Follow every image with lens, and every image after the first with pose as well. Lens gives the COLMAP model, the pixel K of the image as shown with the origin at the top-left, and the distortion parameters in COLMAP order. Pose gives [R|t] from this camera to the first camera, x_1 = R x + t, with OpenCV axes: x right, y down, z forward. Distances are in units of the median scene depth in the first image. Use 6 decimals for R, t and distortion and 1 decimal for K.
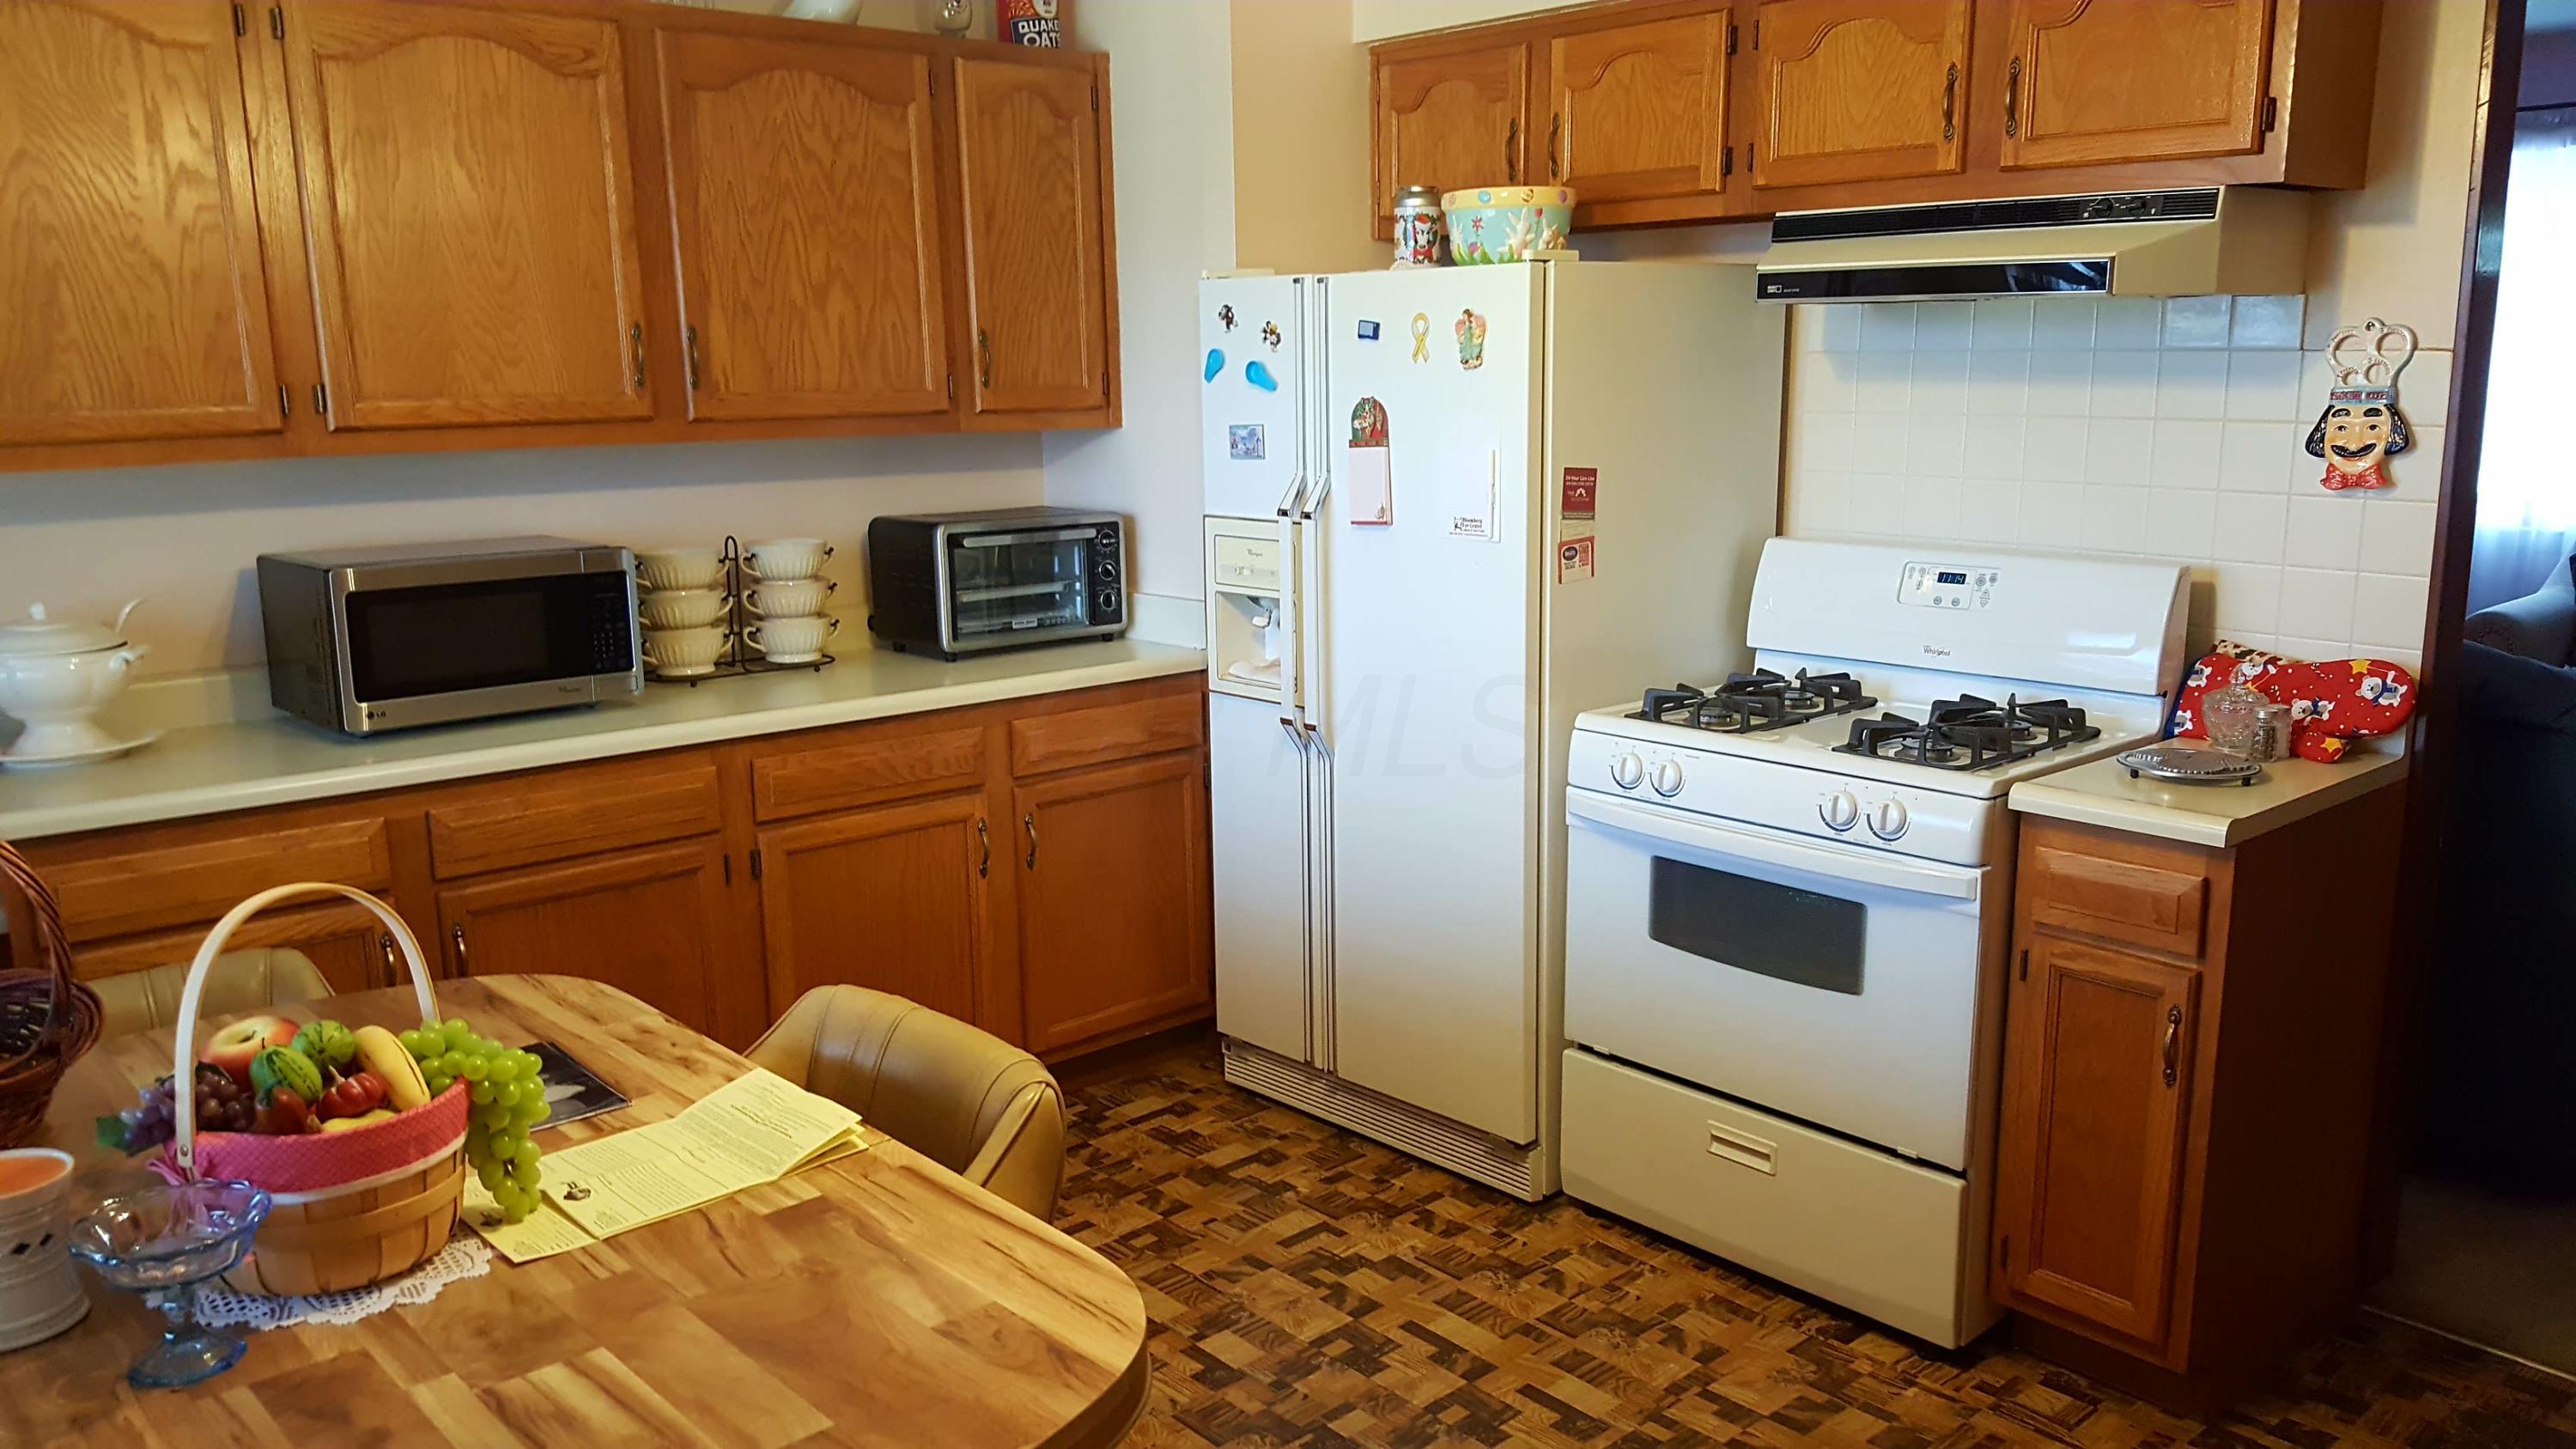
lens RADIAL K [[1921.0, 0, 1276.5], [0, 1921.0, 719.9], [0, 0, 1]] dist [-0.009288, -0.011705]
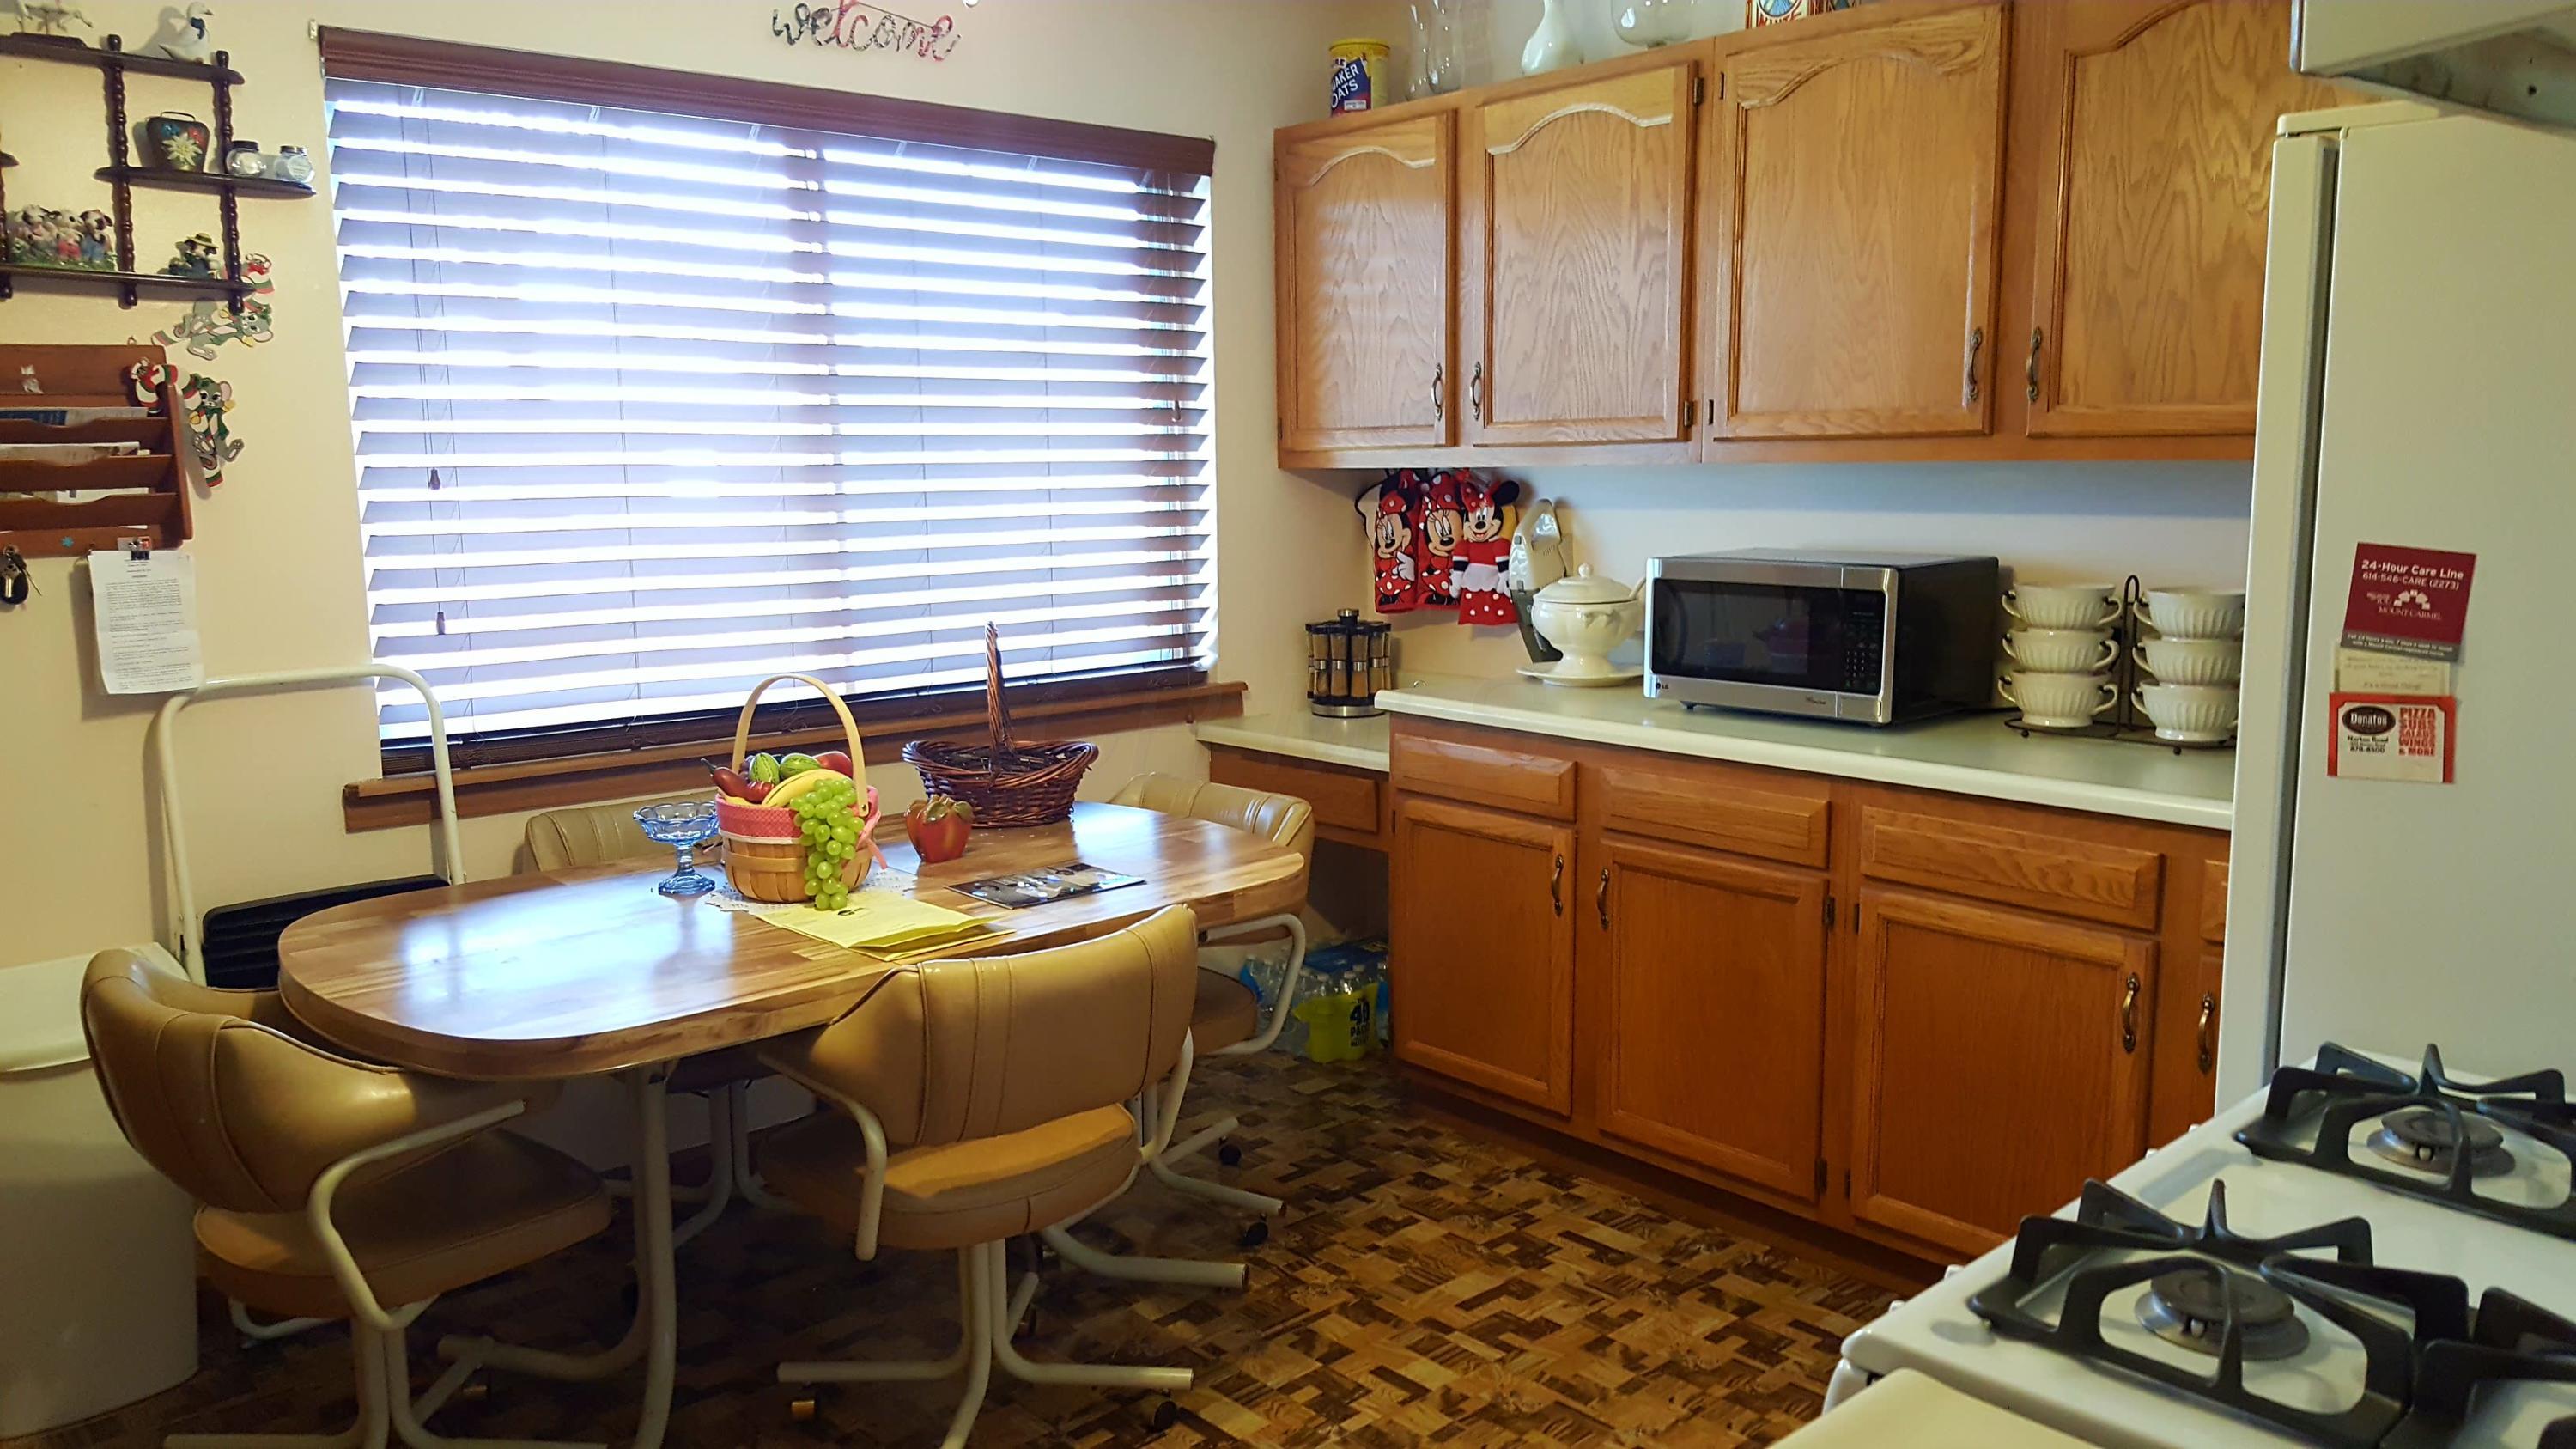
lens RADIAL K [[1921.0, 0, 1274.5], [0, 1921.0, 733.1], [0, 0, 1]] dist [-0.009288, -0.011705]
pose [[-0.013286, 0.160987, -0.986867, 0.613615], [-0.166703, 0.972785, 0.160935, -0.110675], [0.985918, 0.166652, 0.013912, 0.688112]]
